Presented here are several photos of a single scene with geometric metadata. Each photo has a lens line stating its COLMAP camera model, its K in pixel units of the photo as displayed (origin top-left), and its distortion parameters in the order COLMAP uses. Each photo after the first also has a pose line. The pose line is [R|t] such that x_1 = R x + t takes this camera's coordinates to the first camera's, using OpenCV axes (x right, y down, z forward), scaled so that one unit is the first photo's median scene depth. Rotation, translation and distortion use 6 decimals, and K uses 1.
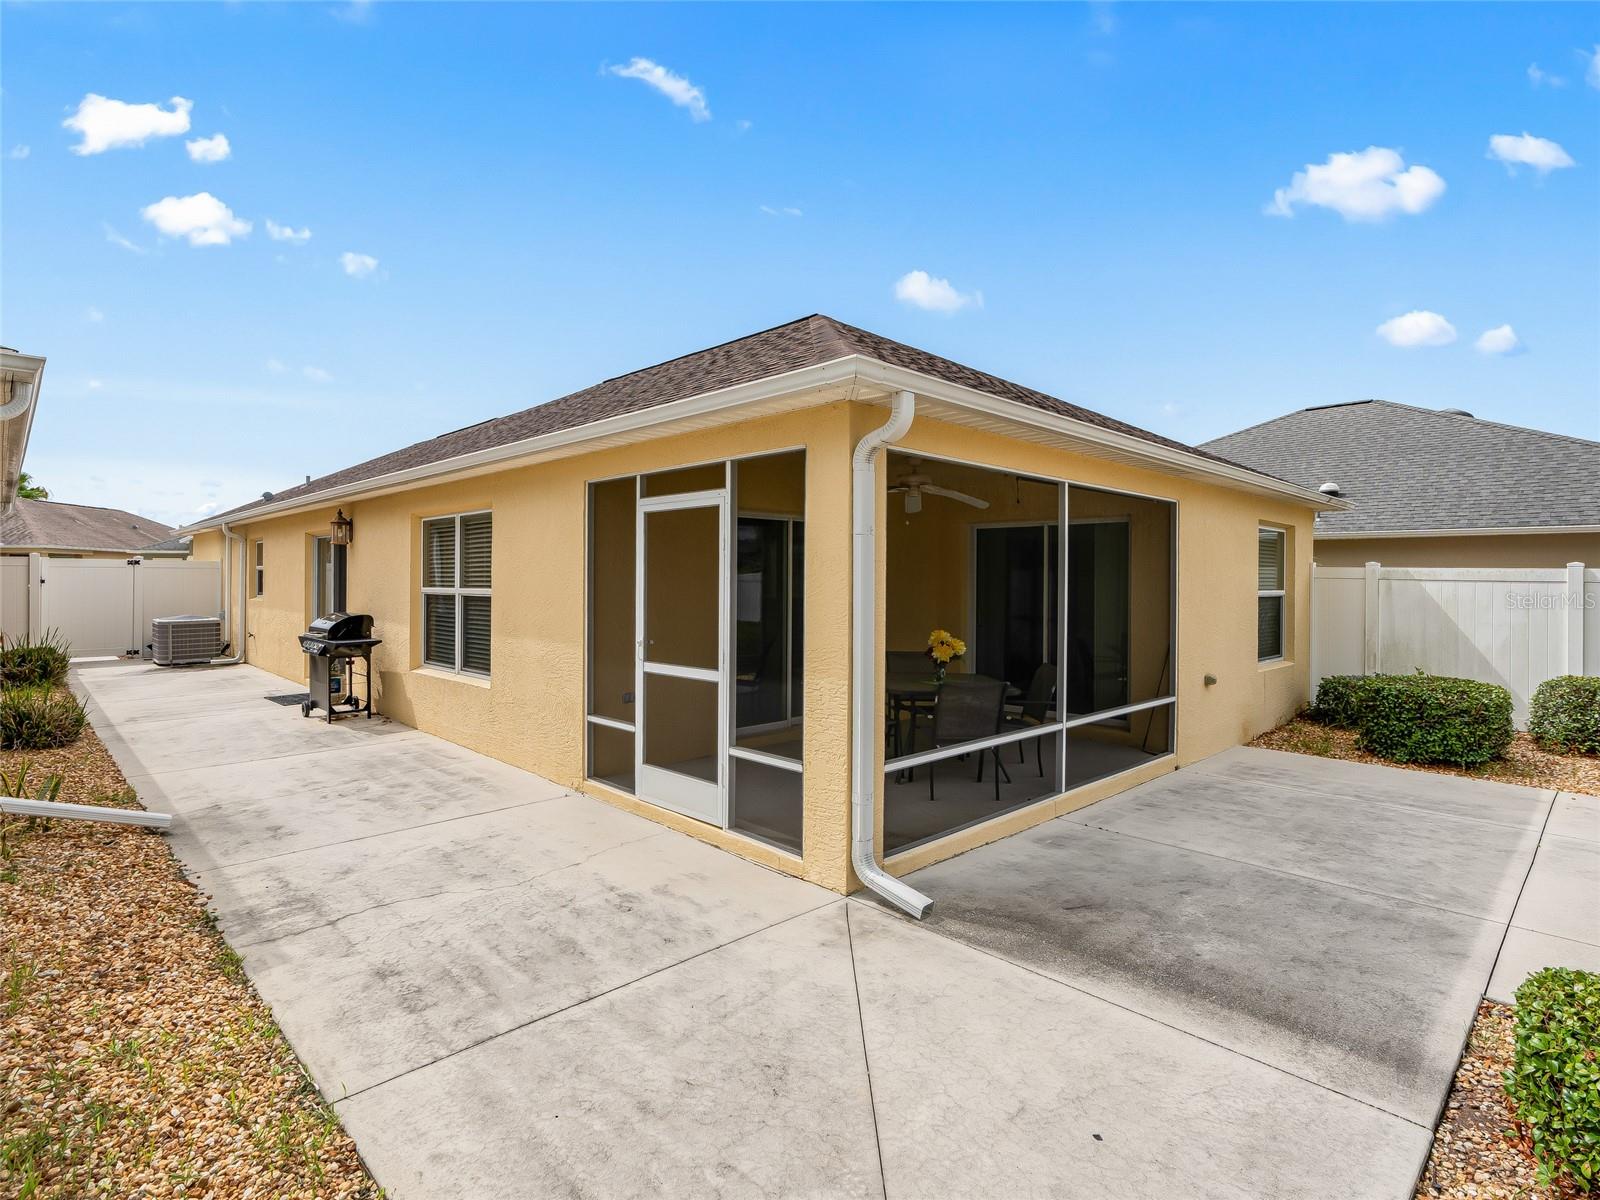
lens RADIAL K [[817.1, 0, 794.0], [0, 817.1, 587.9], [0, 0, 1]] dist [-0.016382, 0.011219]
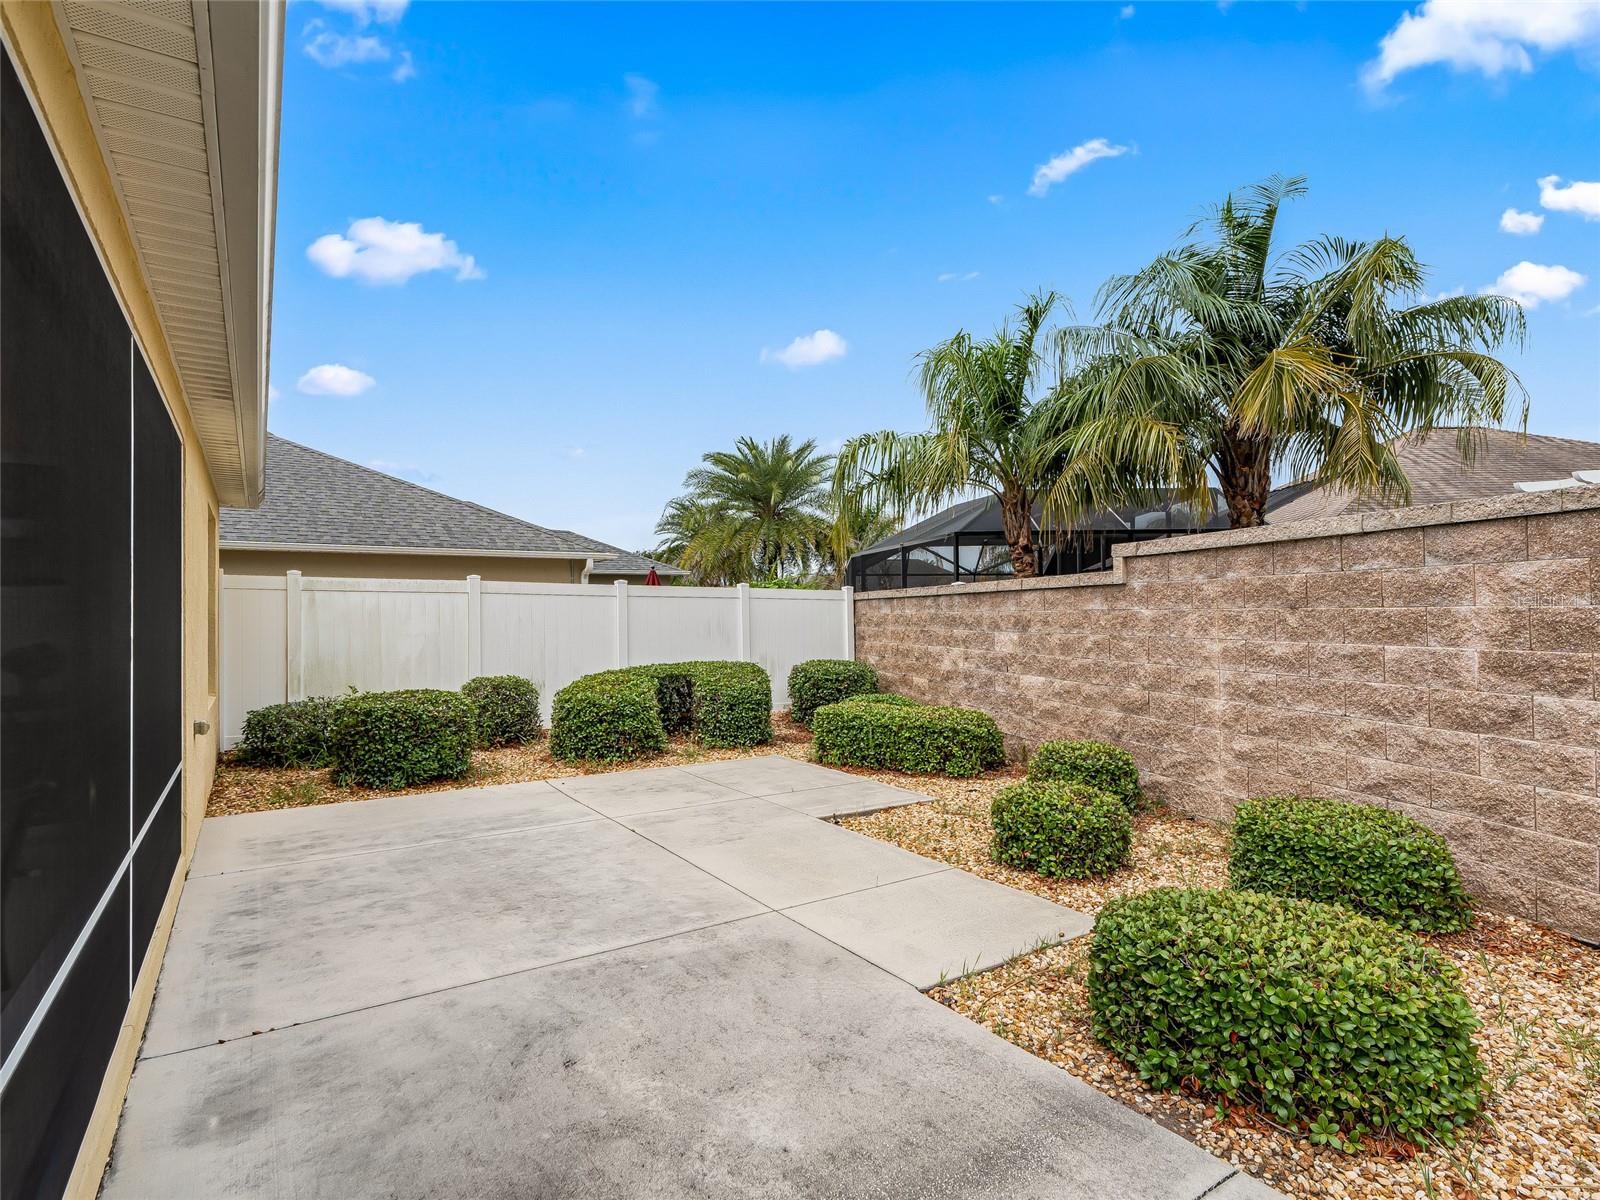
lens RADIAL K [[817.1, 0, 800.6], [0, 817.1, 601.1], [0, 0, 1]] dist [-0.016382, 0.011219]
pose [[0.197579, 0.006701, 0.980264, -0.065942], [0.021433, 0.999708, -0.011154, 0.057440], [-0.980053, 0.023214, 0.197378, 0.764914]]
